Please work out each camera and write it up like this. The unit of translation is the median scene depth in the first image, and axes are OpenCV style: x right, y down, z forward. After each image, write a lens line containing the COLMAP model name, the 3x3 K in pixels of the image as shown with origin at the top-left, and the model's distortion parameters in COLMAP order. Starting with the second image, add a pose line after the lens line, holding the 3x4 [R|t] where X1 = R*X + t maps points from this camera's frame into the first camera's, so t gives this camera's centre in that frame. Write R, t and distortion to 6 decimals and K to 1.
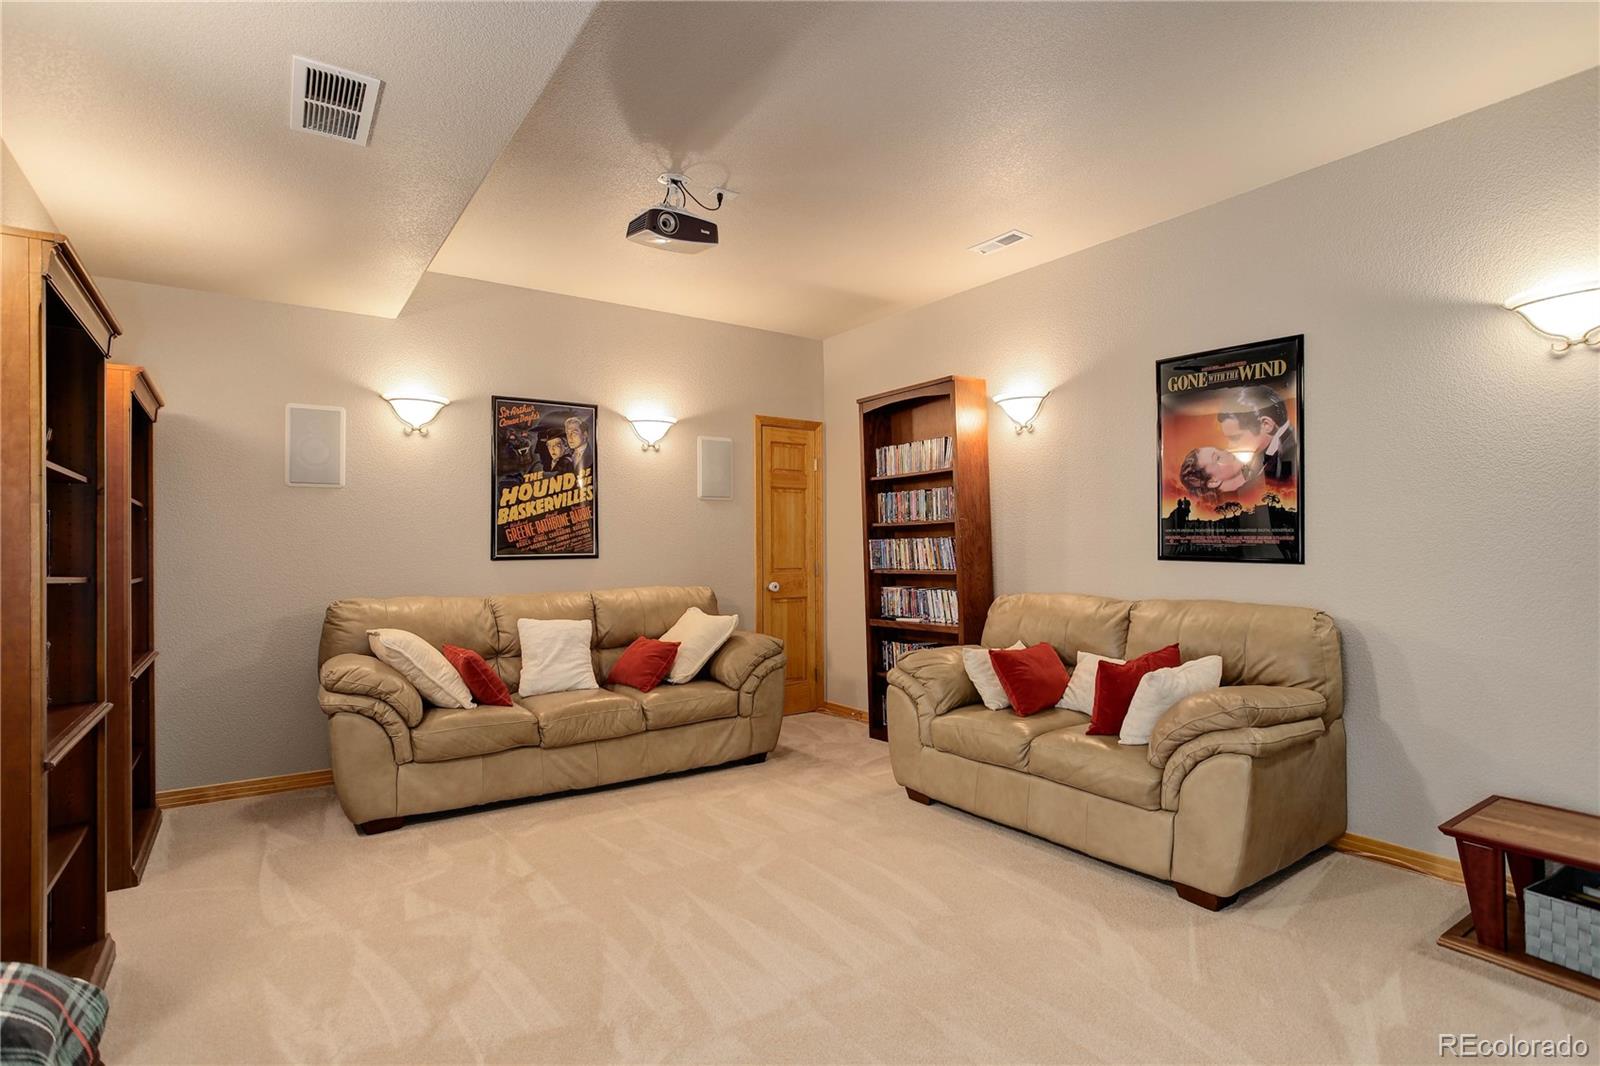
lens RADIAL K [[781.7, 0, 801.8], [0, 781.7, 550.8], [0, 0, 1]] dist [-0.048755, 0.025738]
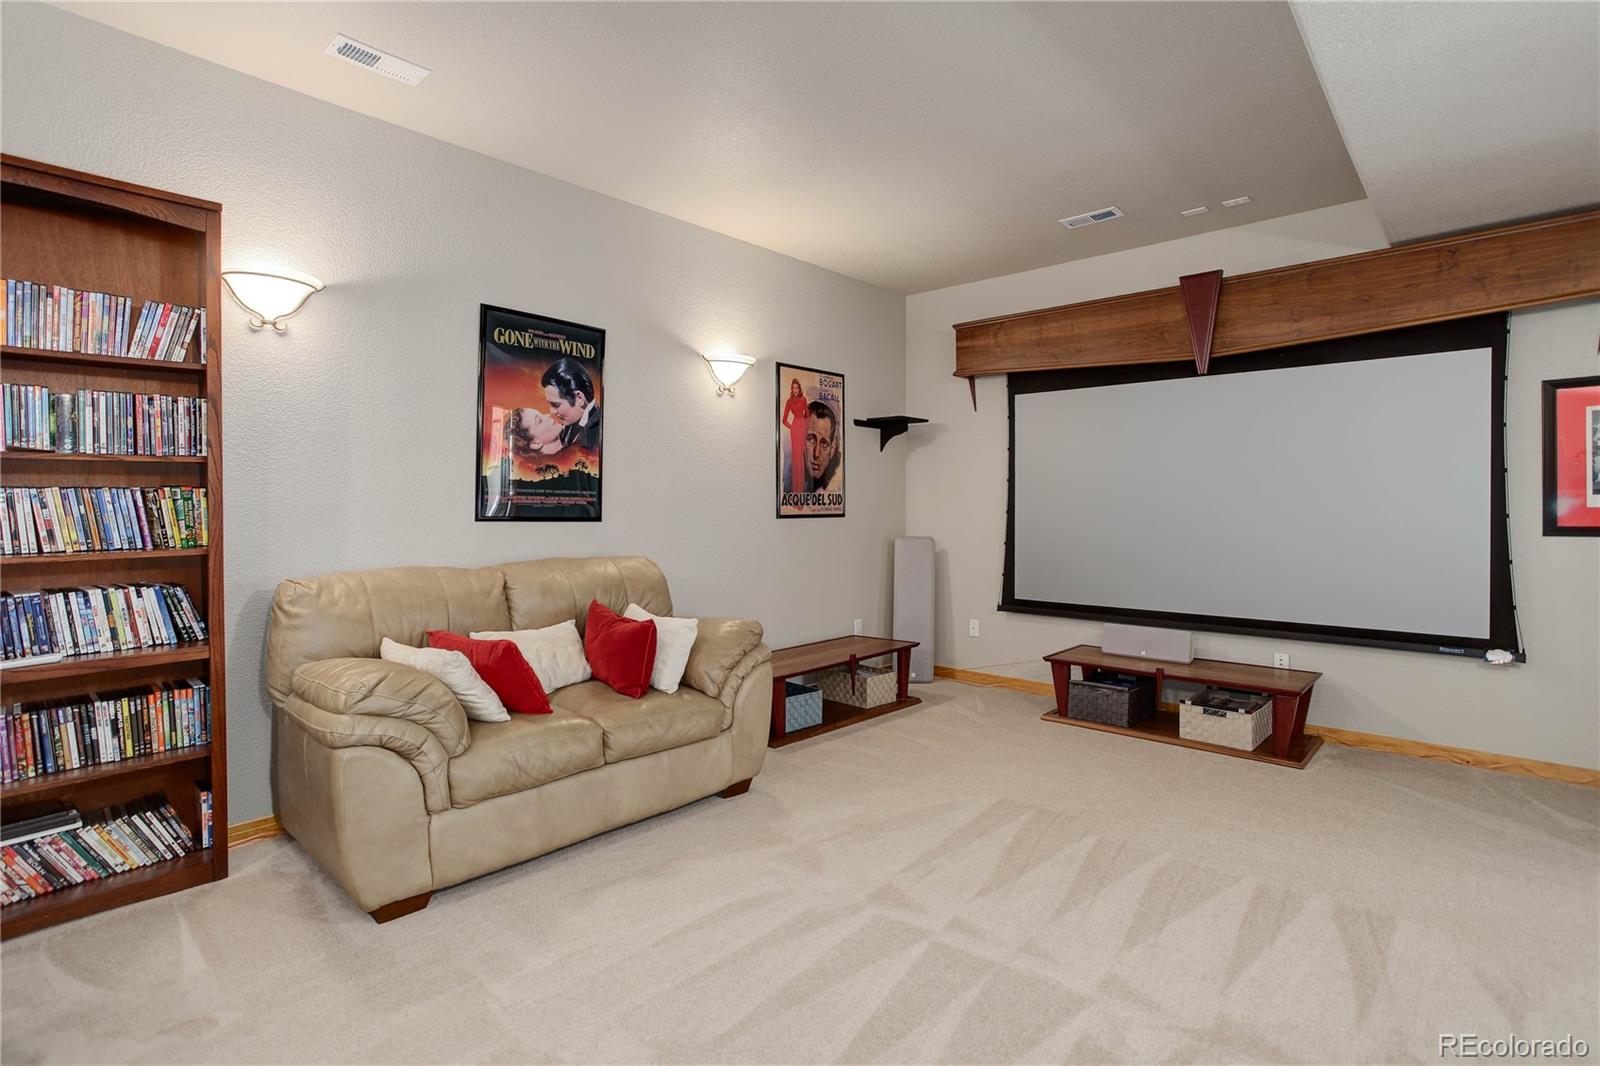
lens RADIAL K [[789.5, 0, 809.7], [0, 789.5, 517.1], [0, 0, 1]] dist [-0.065179, 0.034498]
pose [[-0.227400, -0.013200, 0.973712, -0.573669], [0.001433, 0.999903, 0.013889, -0.005591], [-0.973800, 0.004553, -0.227359, 0.901337]]
